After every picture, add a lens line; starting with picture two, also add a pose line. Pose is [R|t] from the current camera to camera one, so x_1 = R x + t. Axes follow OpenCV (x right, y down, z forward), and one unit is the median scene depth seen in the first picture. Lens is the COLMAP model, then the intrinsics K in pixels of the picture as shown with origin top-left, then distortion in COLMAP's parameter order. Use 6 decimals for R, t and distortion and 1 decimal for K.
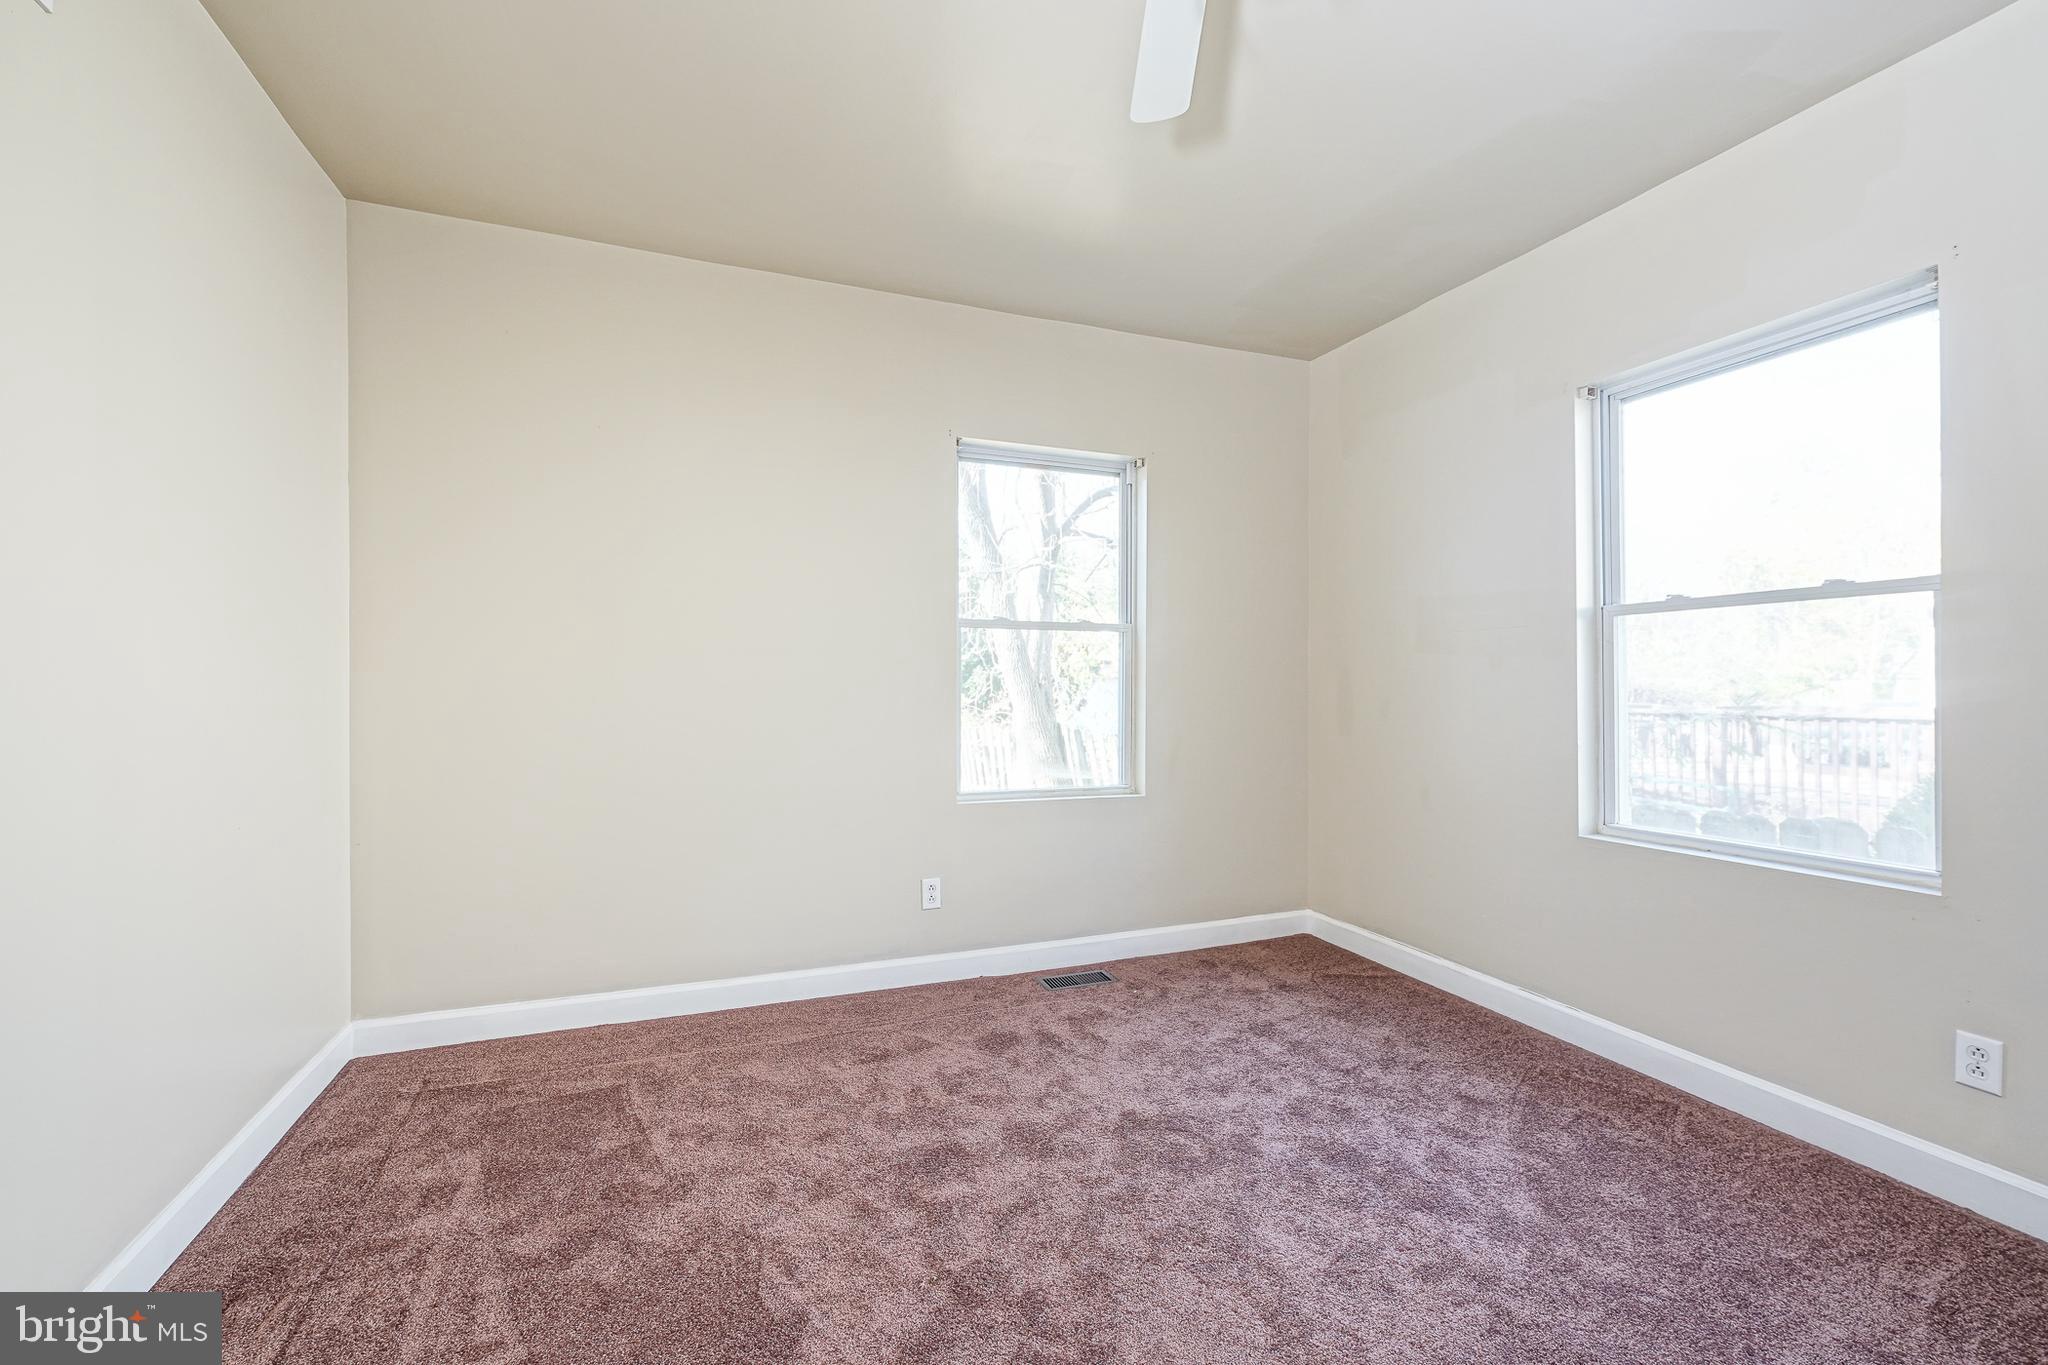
lens RADIAL K [[833.2, 0, 1031.5], [0, 833.2, 691.6], [0, 0, 1]] dist [-0.001052, 0.000261]
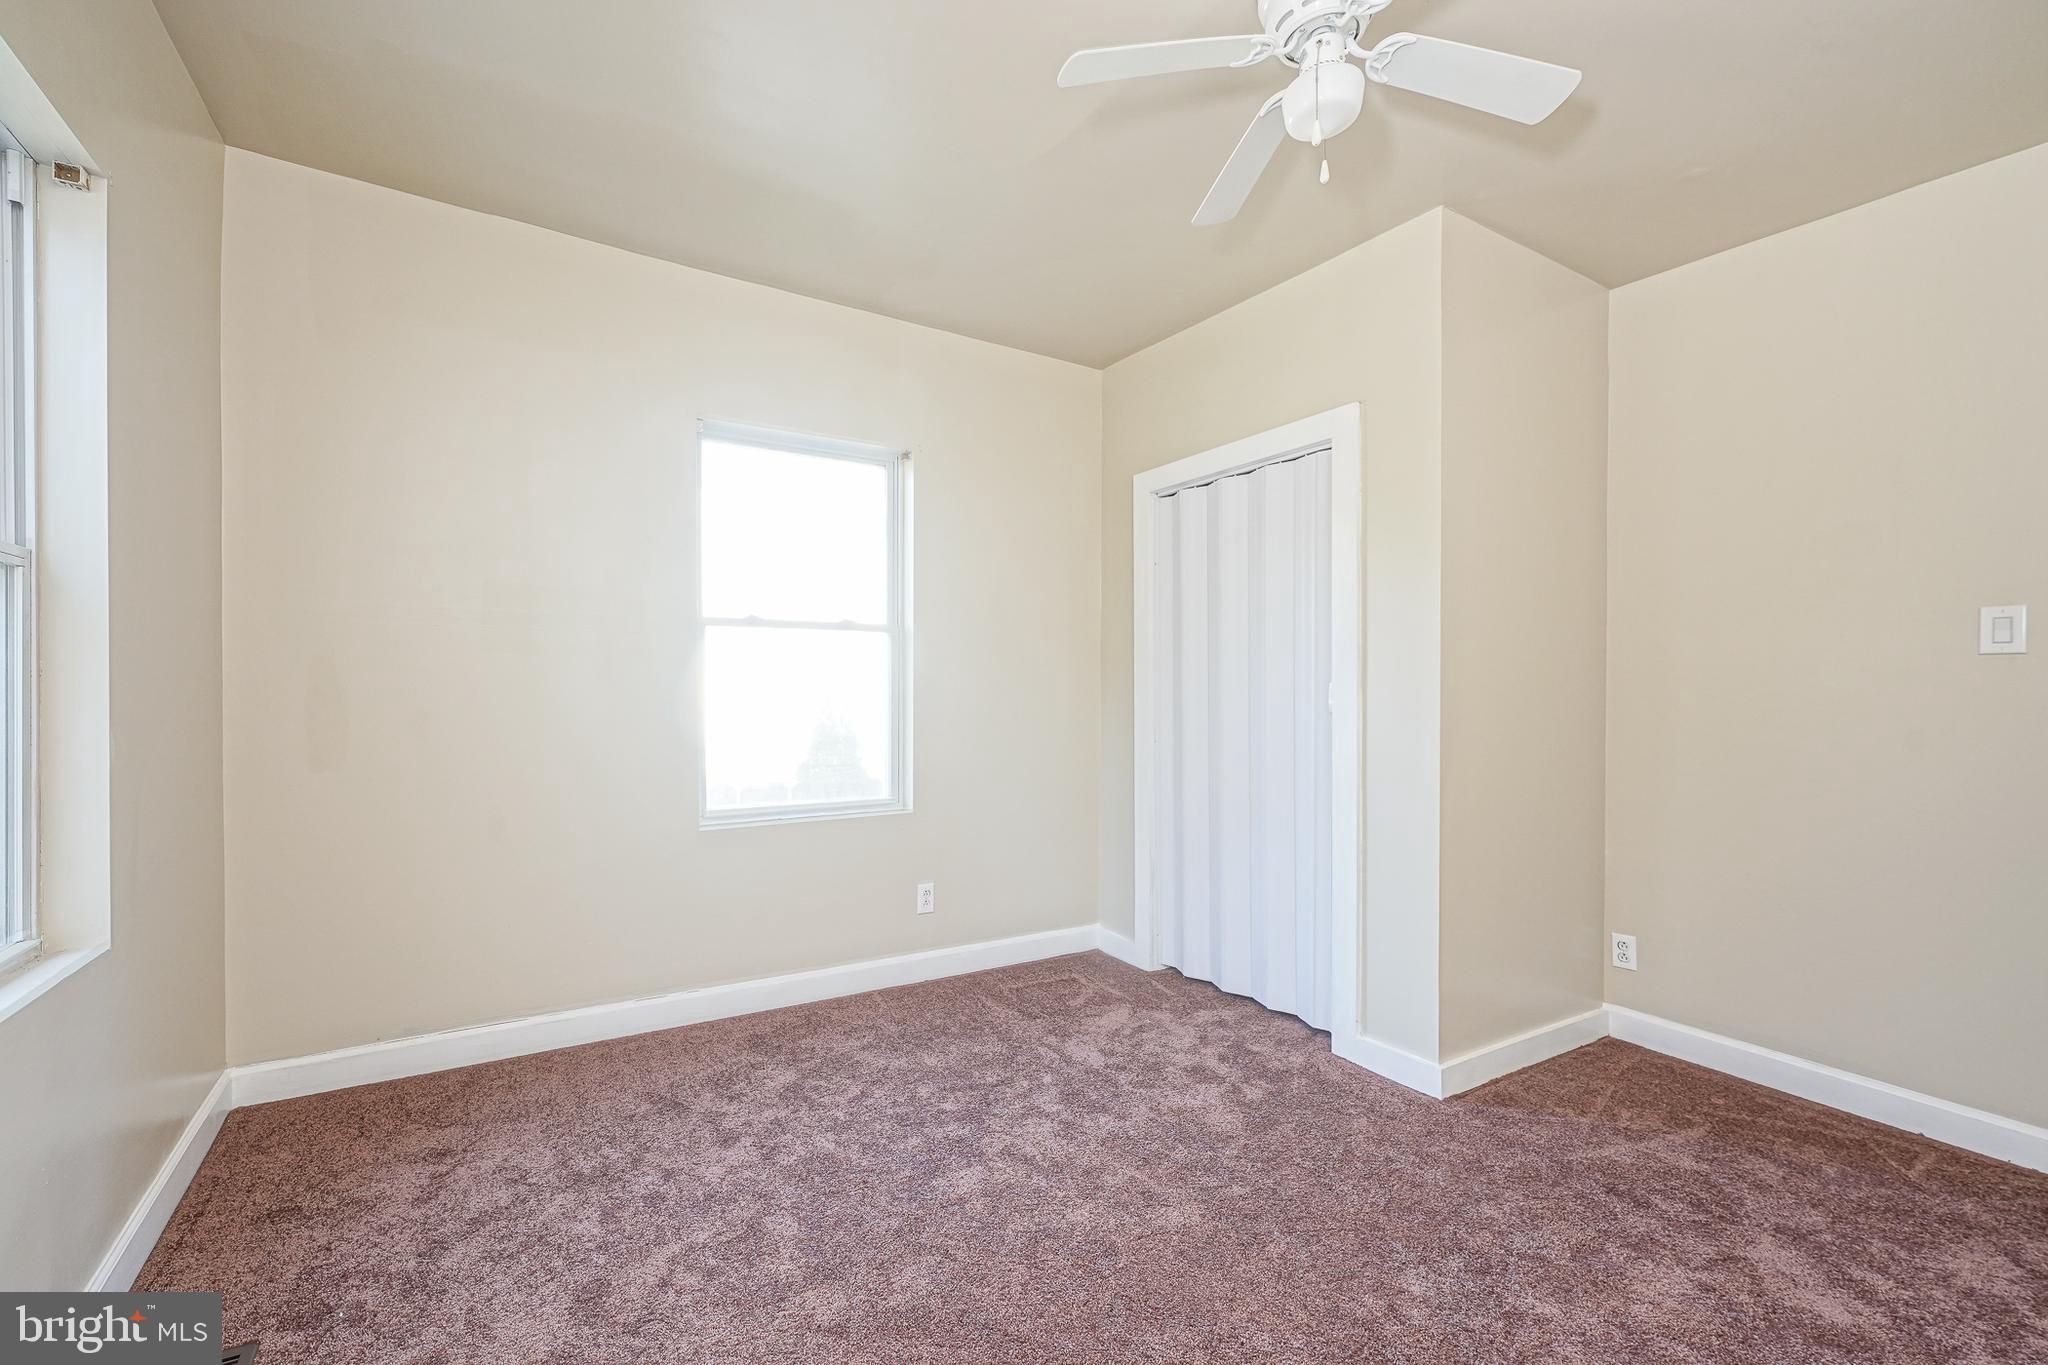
lens RADIAL K [[840.2, 0, 989.0], [0, 840.2, 690.3], [0, 0, 1]] dist [0.002611, 0.000186]
pose [[-0.152920, -0.007766, 0.988208, -0.474932], [-0.000148, 0.999969, 0.007835, -0.018138], [-0.988239, 0.001052, -0.152916, 0.770693]]
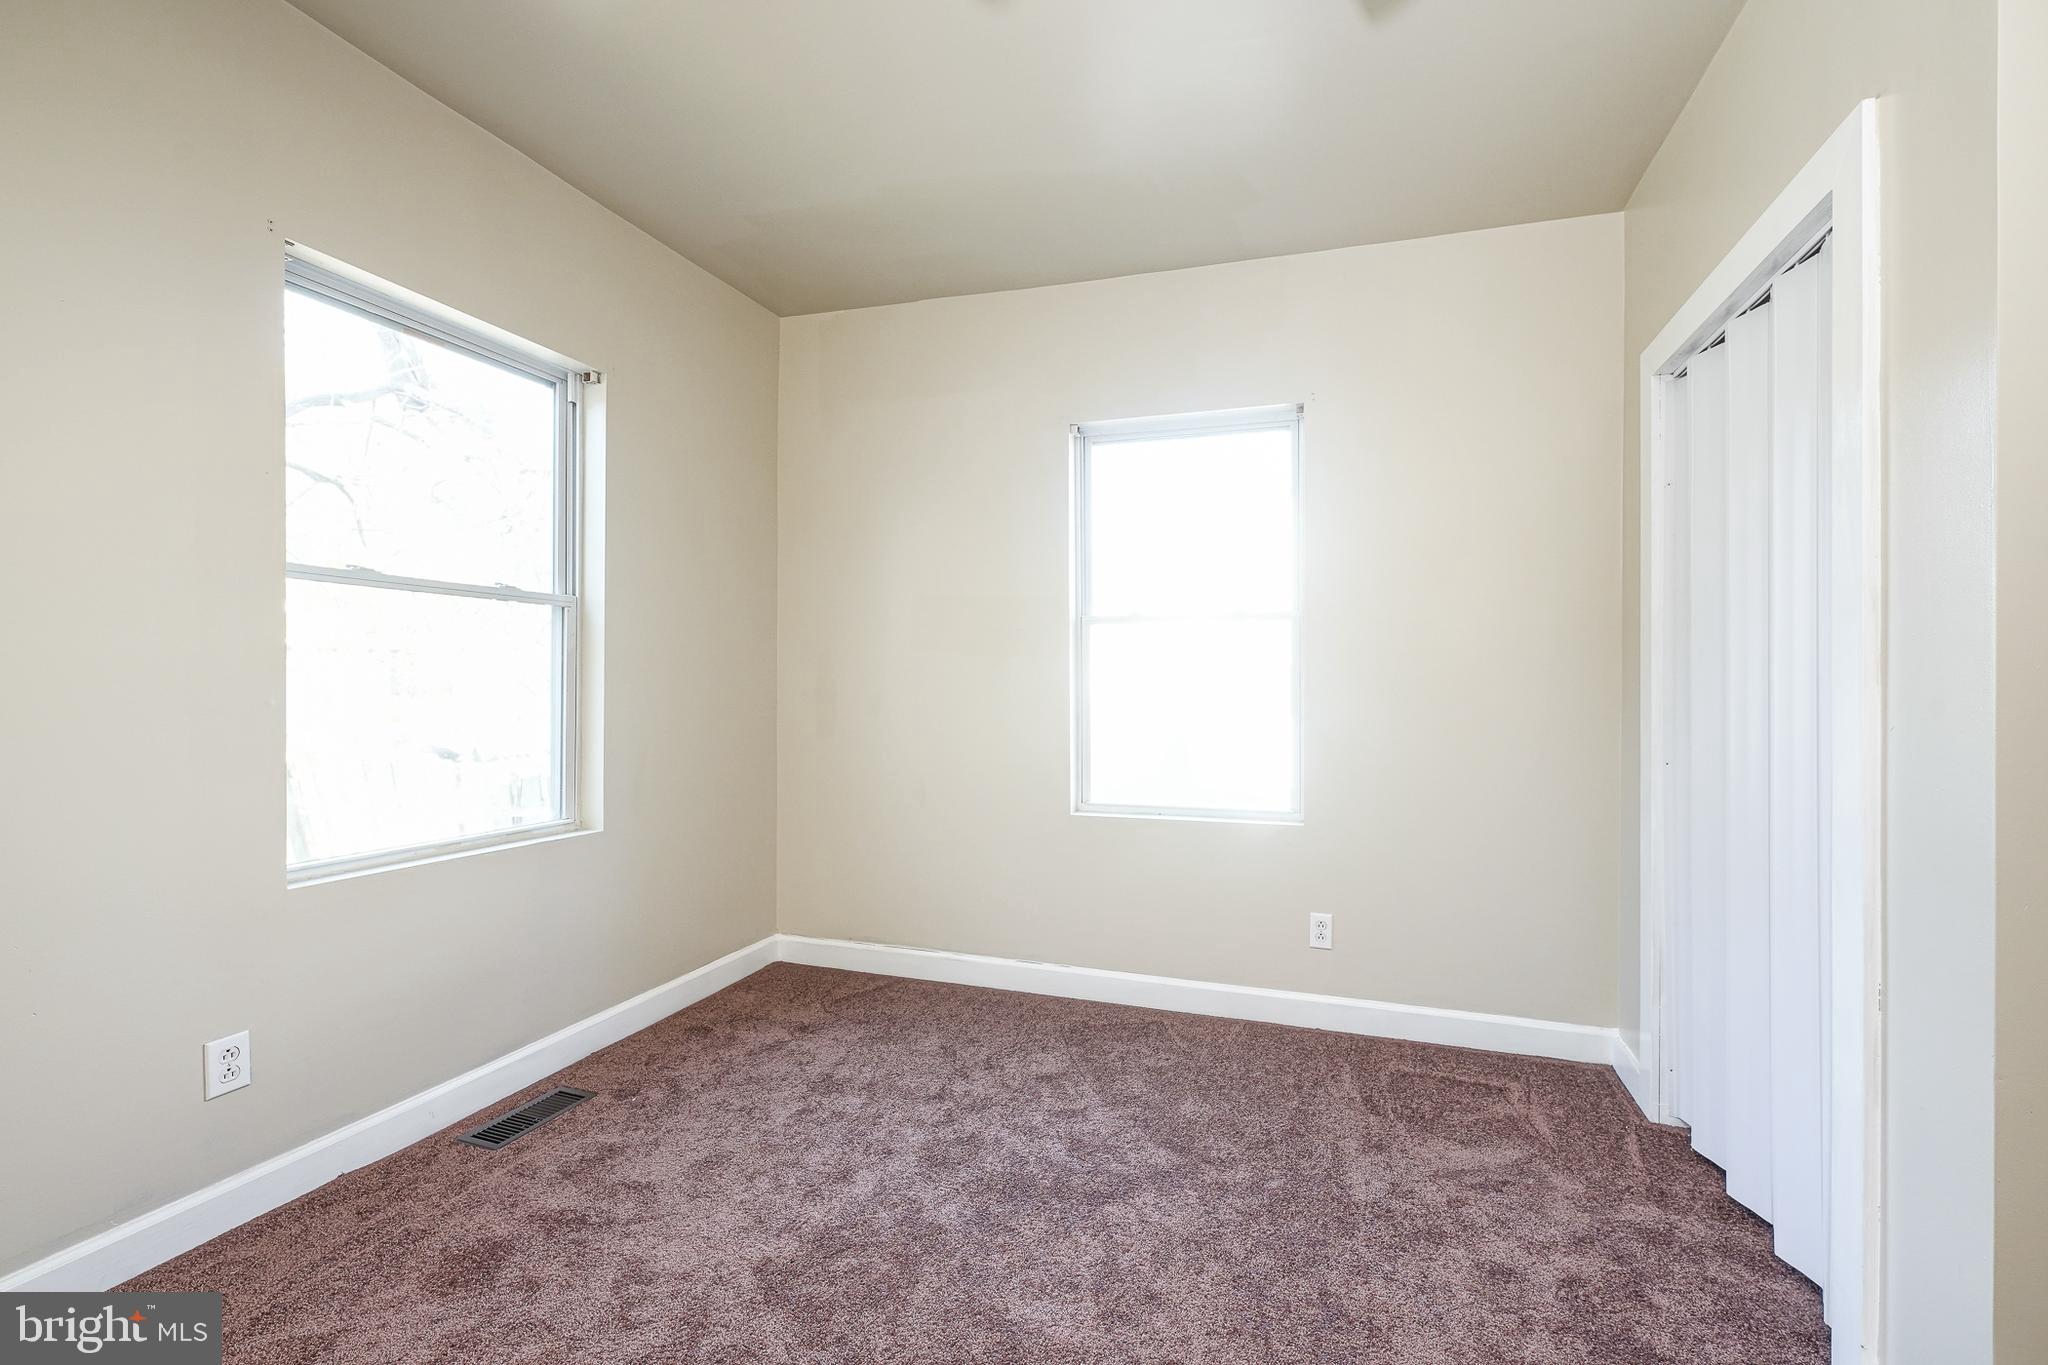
lens RADIAL K [[843.4, 0, 1090.3], [0, 843.4, 686.9], [0, 0, 1]] dist [-0.000410, 0.000243]
pose [[0.618580, -0.000772, 0.785722, -0.232484], [-0.000493, 0.999999, 0.001371, -0.004421], [-0.785722, -0.001235, 0.618579, 0.251408]]
